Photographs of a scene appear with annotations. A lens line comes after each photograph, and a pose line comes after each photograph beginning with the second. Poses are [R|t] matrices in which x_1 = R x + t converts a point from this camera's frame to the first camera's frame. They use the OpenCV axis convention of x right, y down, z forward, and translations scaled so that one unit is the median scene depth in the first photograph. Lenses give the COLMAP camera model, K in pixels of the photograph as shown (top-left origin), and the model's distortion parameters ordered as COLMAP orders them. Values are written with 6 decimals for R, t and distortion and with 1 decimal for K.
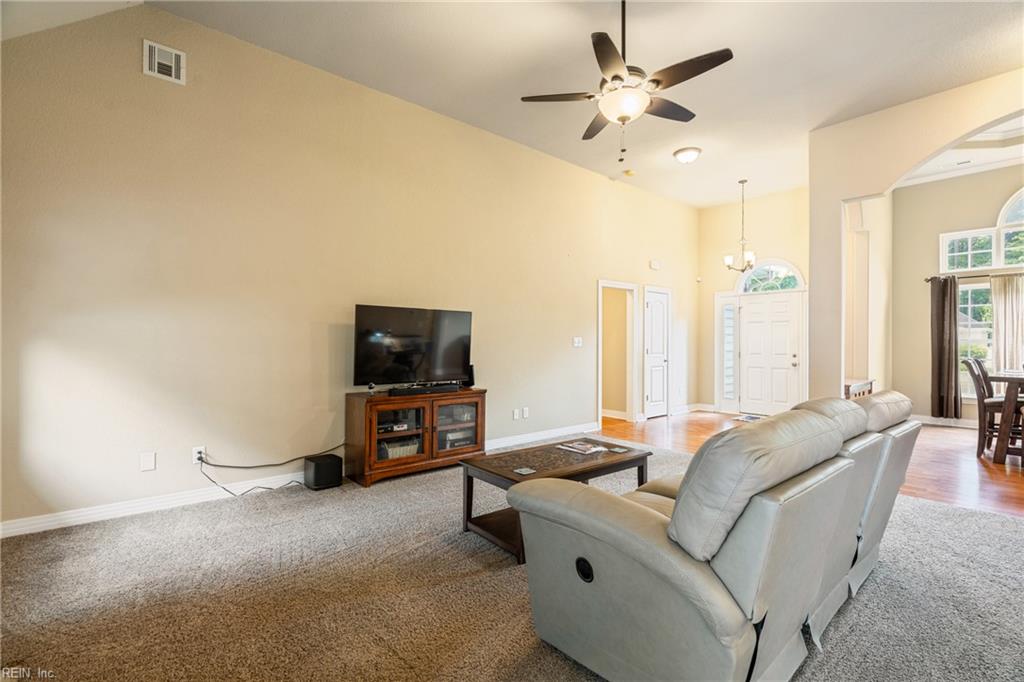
lens RADIAL K [[465.2, 0, 510.8], [0, 465.2, 339.7], [0, 0, 1]] dist [-0.002090, 0.001119]
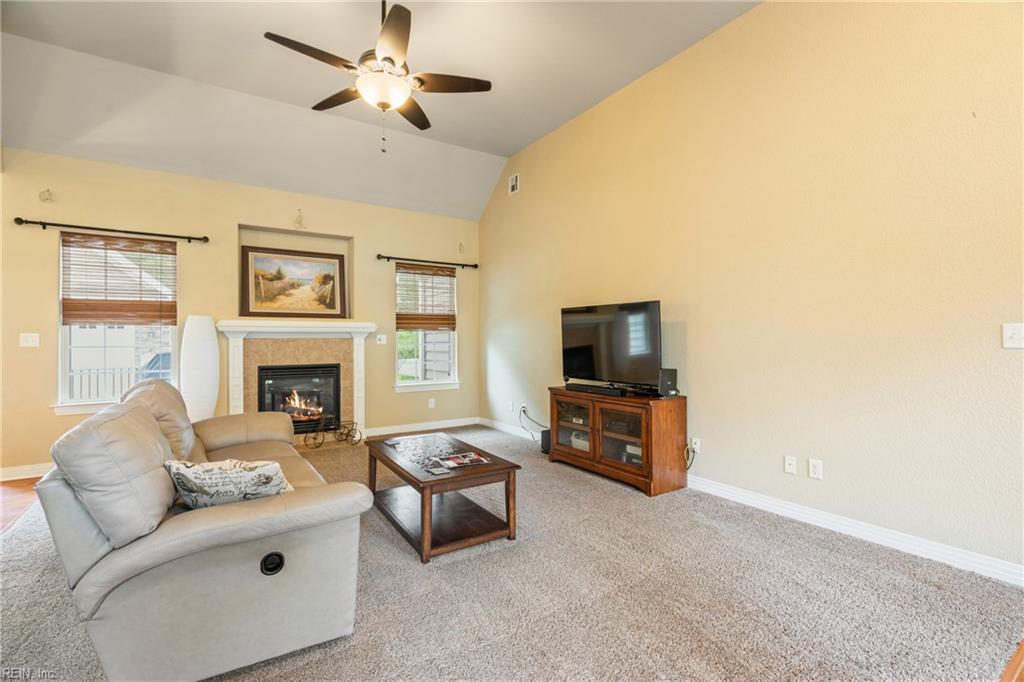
lens RADIAL K [[465.2, 0, 516.5], [0, 465.2, 336.5], [0, 0, 1]] dist [-0.002090, 0.001119]
pose [[-0.116219, -0.009547, -0.993178, 0.839189], [0.013698, 0.999843, -0.011214, 0.006427], [0.993129, -0.014908, -0.116070, 0.994973]]
